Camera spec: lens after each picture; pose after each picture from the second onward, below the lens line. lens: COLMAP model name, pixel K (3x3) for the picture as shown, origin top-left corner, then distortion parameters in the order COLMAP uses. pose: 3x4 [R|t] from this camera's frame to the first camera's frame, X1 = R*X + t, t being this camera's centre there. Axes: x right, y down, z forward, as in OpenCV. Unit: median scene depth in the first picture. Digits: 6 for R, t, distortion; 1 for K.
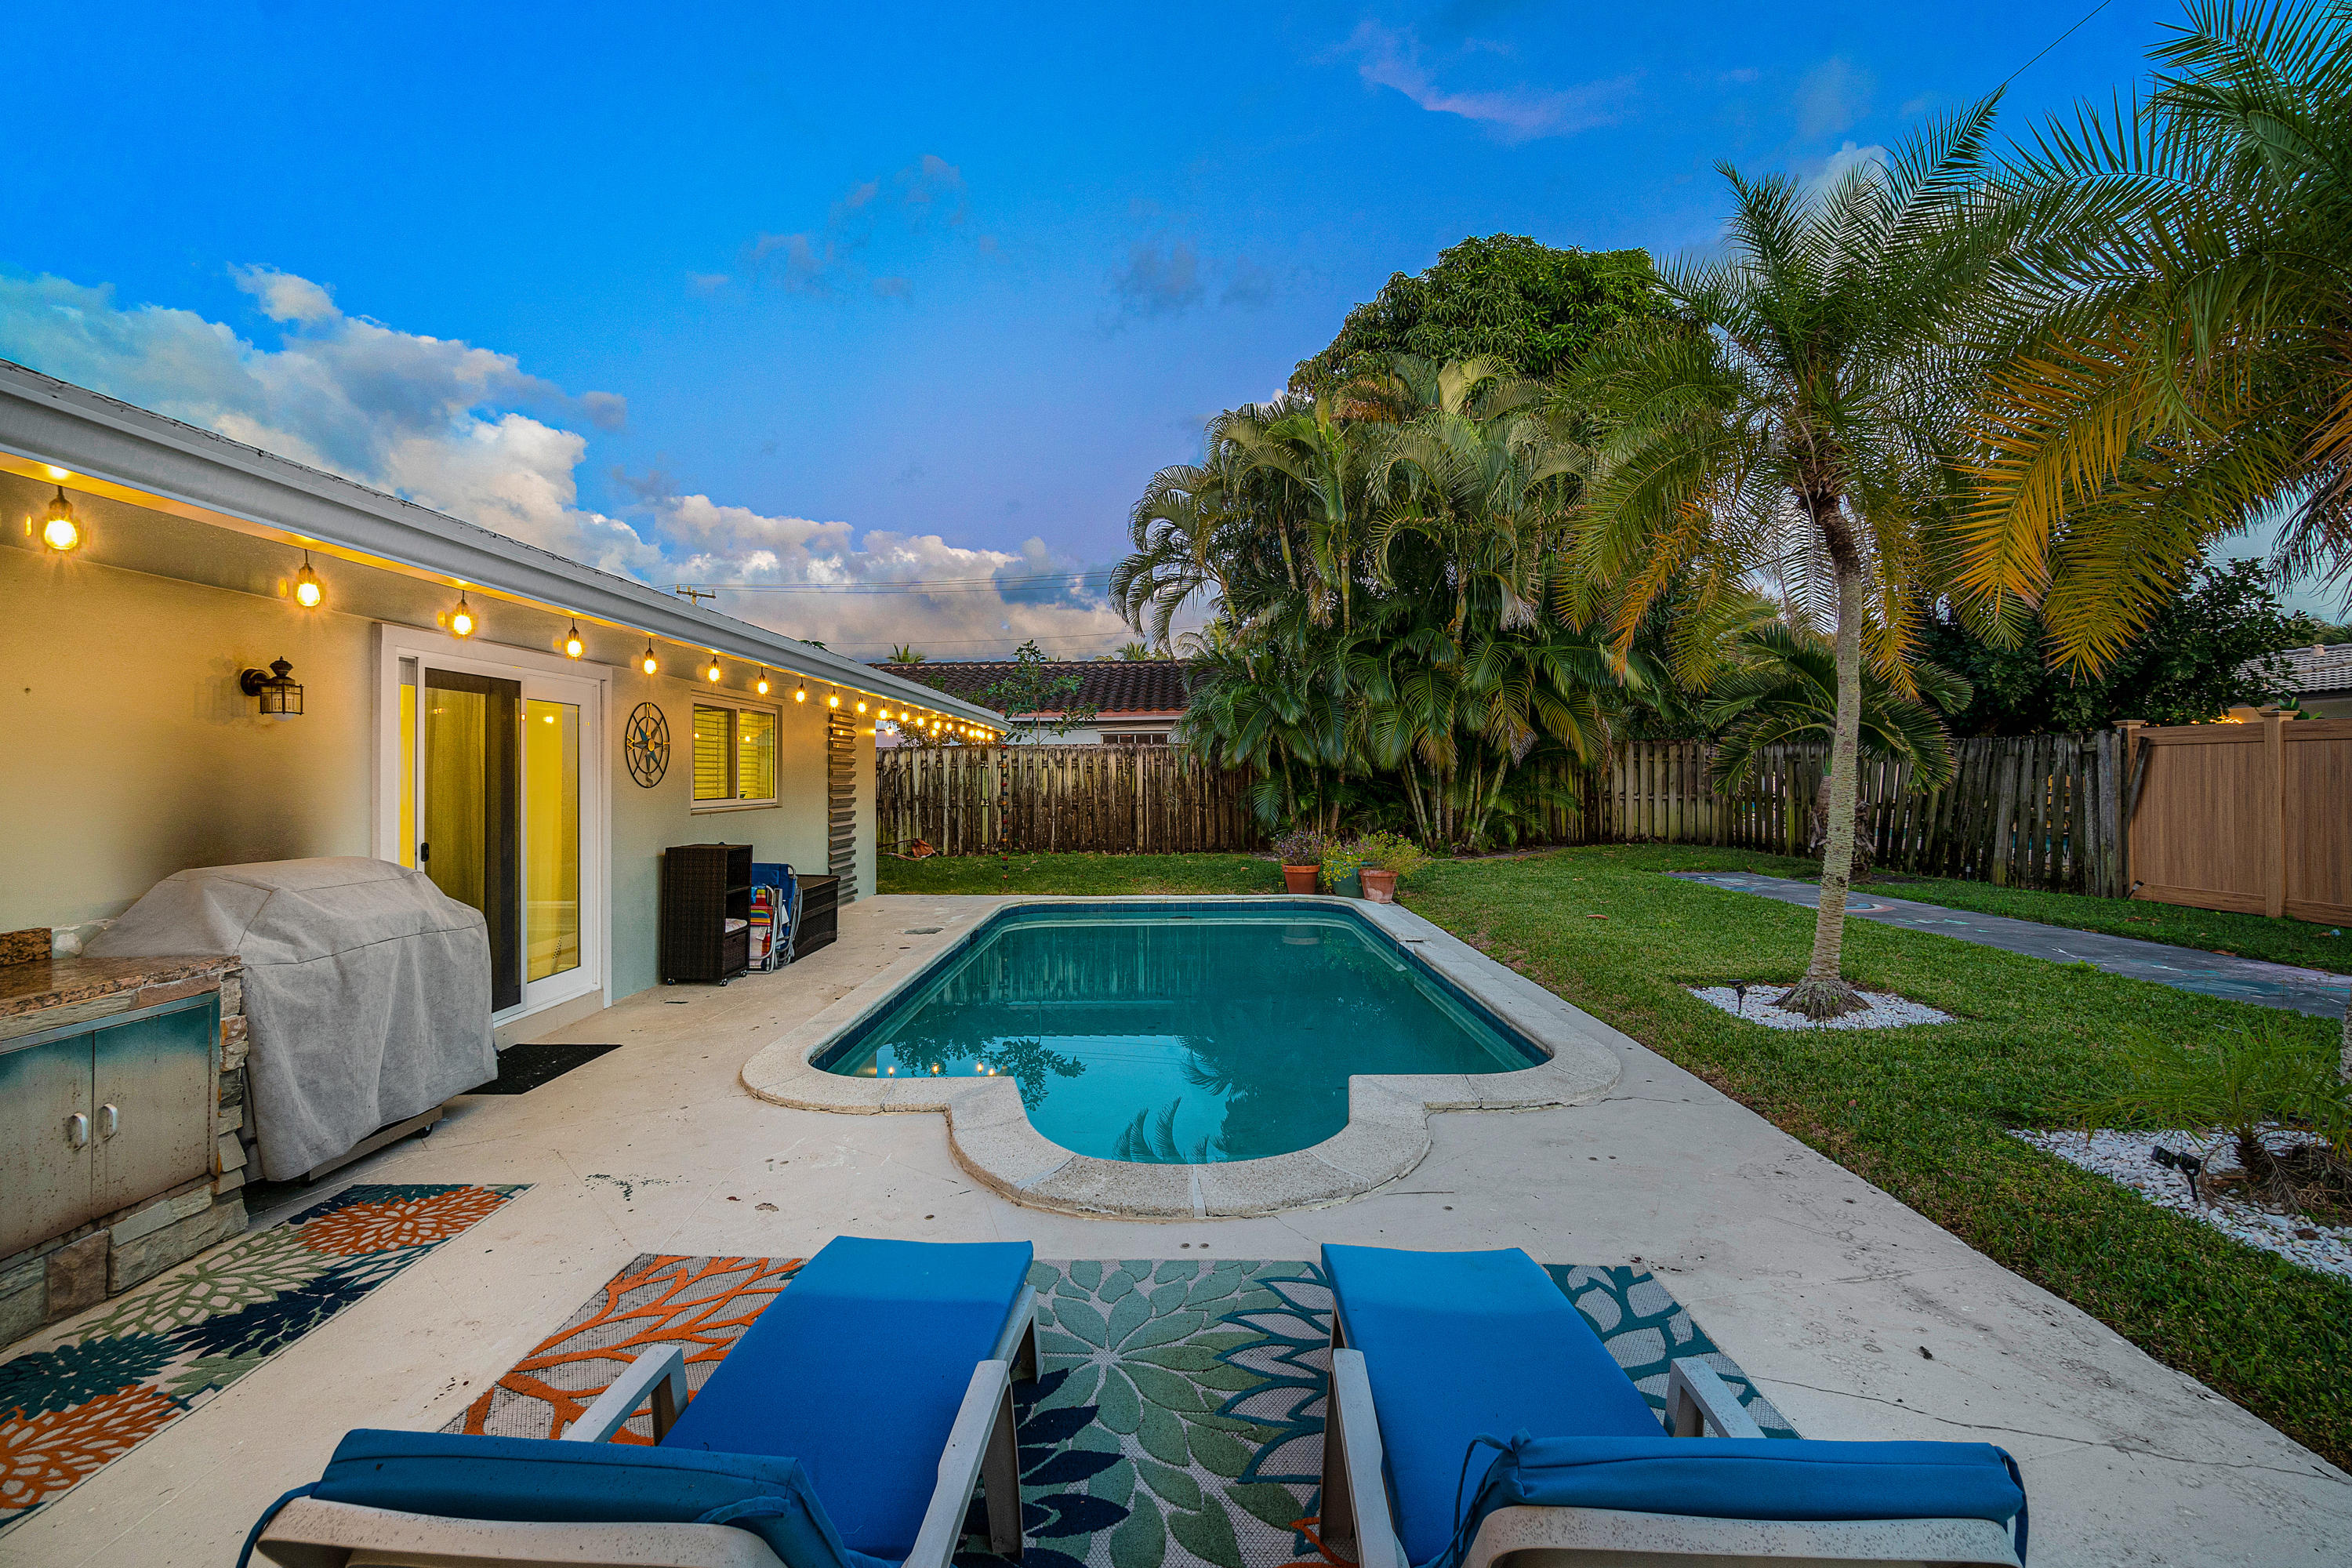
lens RADIAL K [[1044.5, 0, 1155.7], [0, 1044.5, 775.6], [0, 0, 1]] dist [-0.001080, 0.000072]
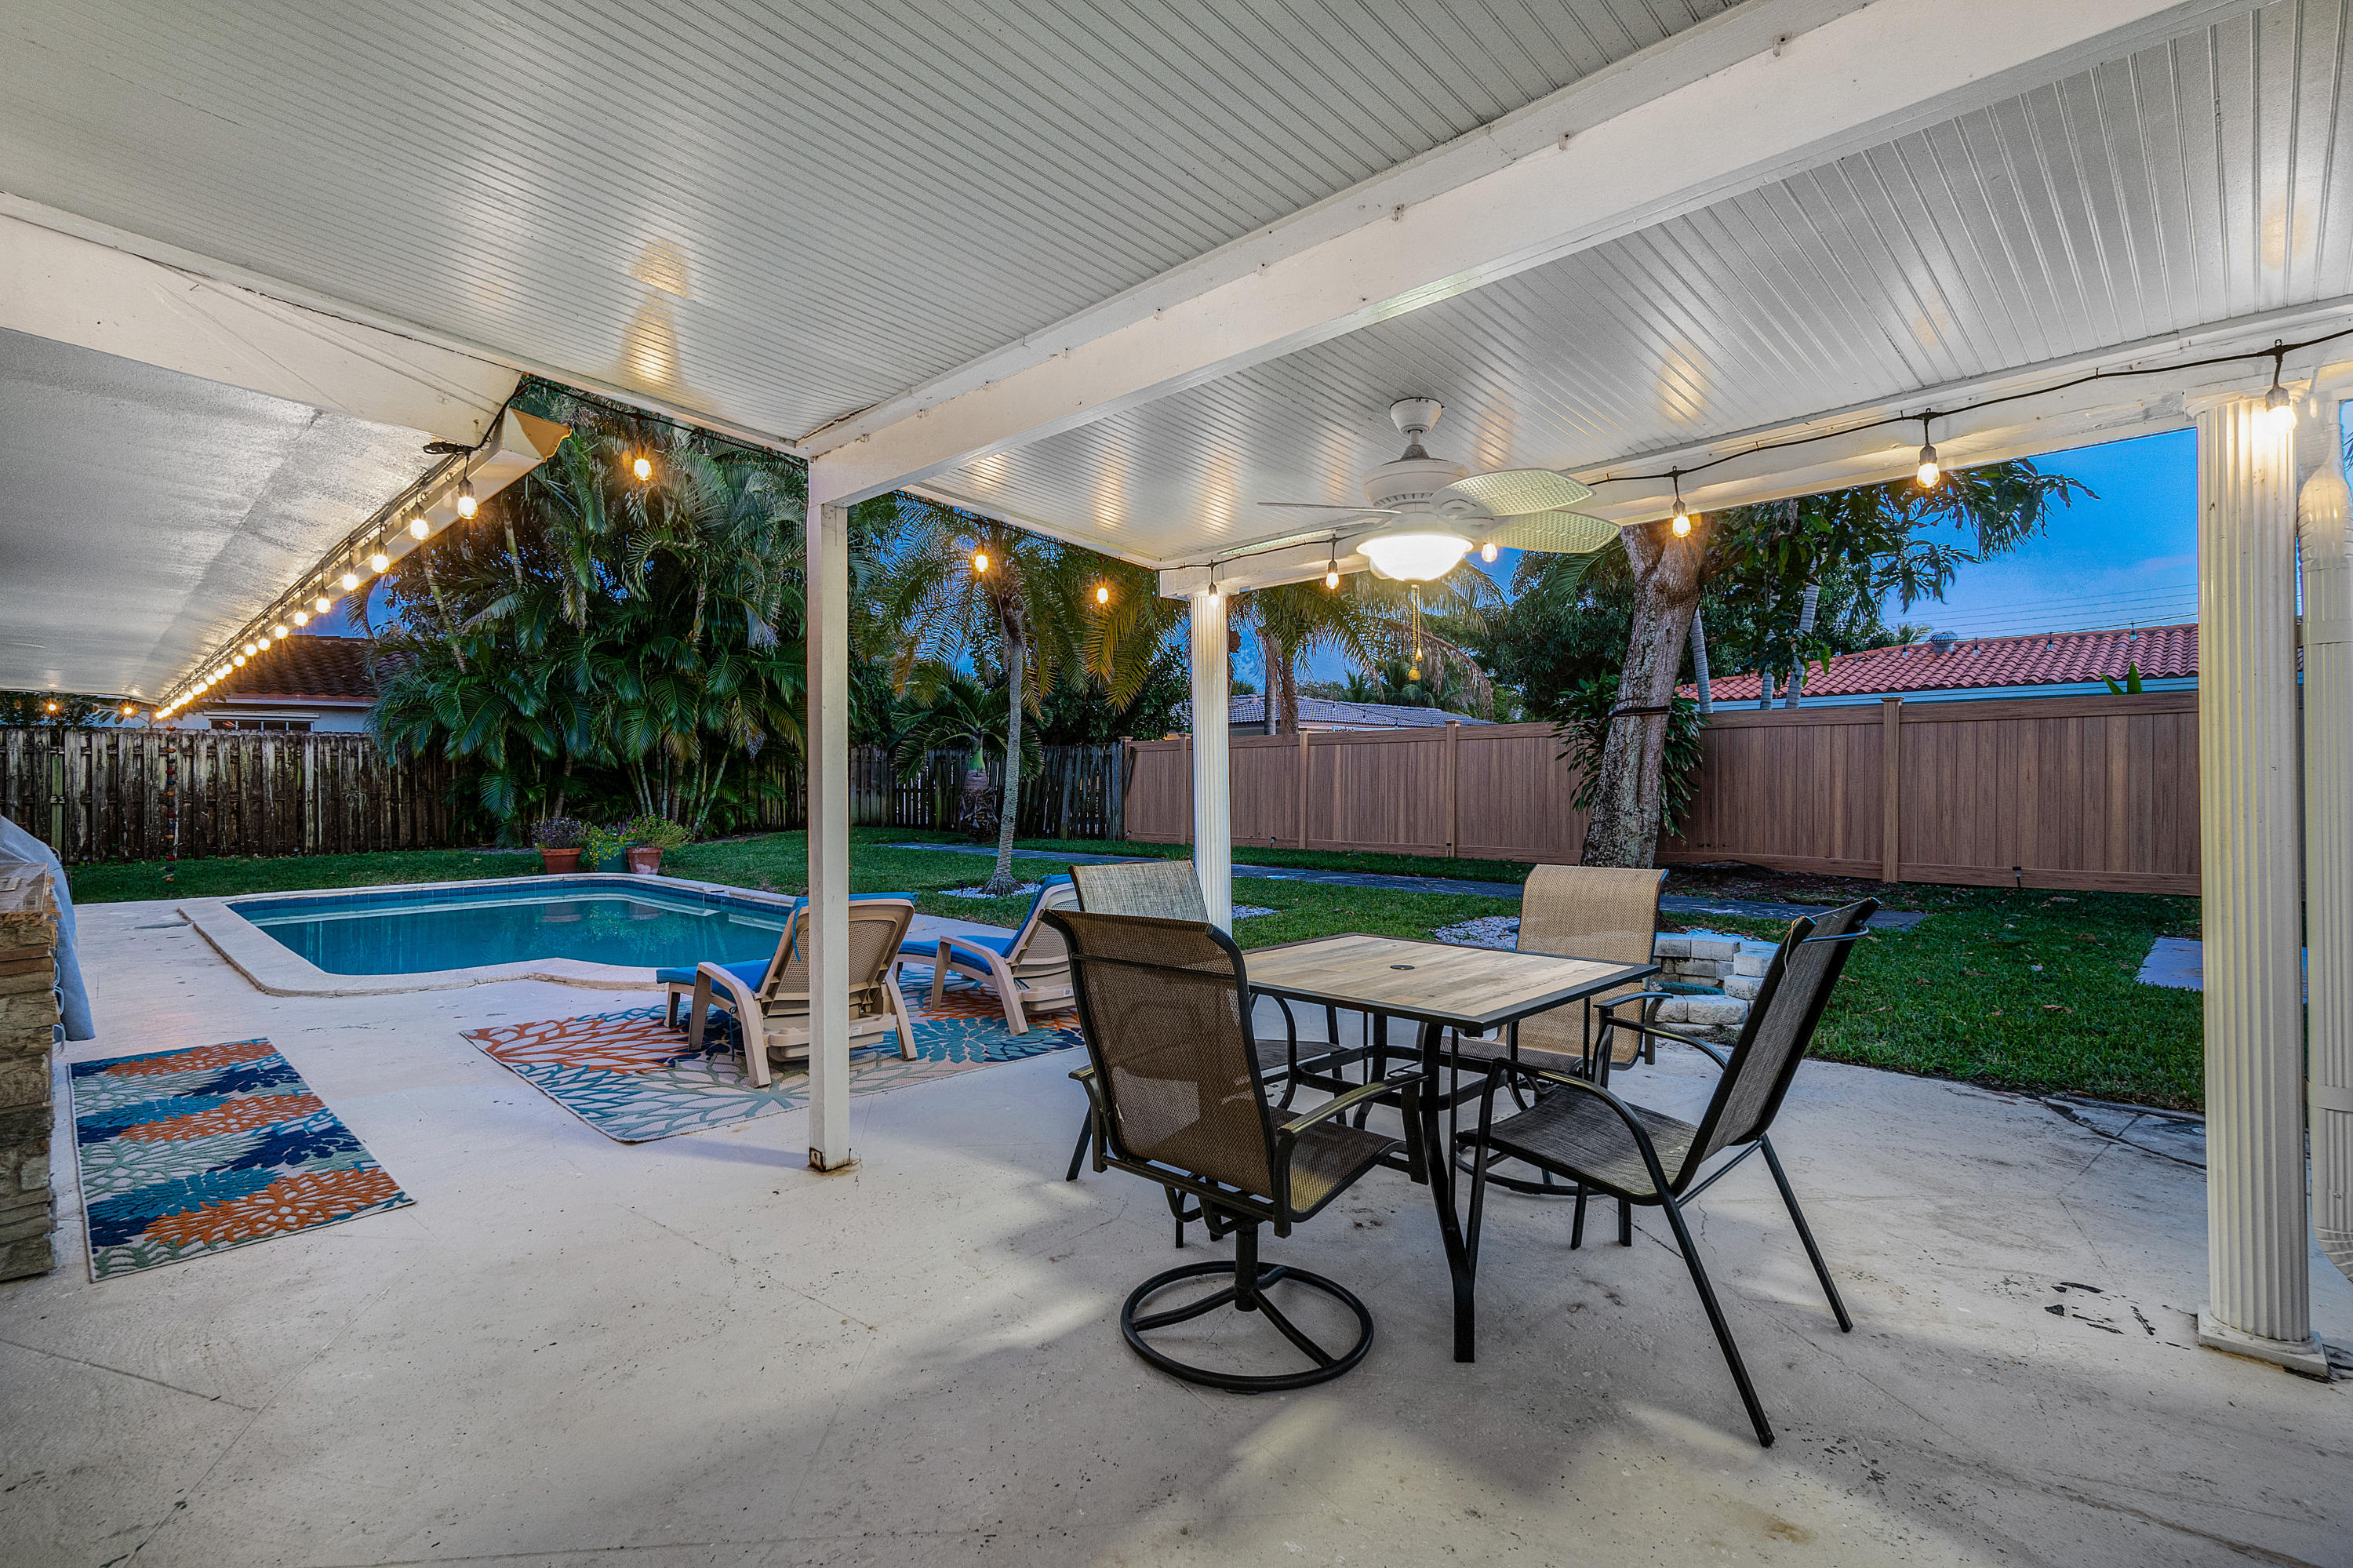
lens RADIAL K [[1045.0, 0, 1156.2], [0, 1045.0, 775.6], [0, 0, 1]] dist [-0.001080, 0.000072]
pose [[0.705448, 0.005197, 0.708743, -0.163178], [-0.000847, 0.999979, -0.006489, 0.014609], [-0.708761, 0.003977, 0.705437, -0.161144]]
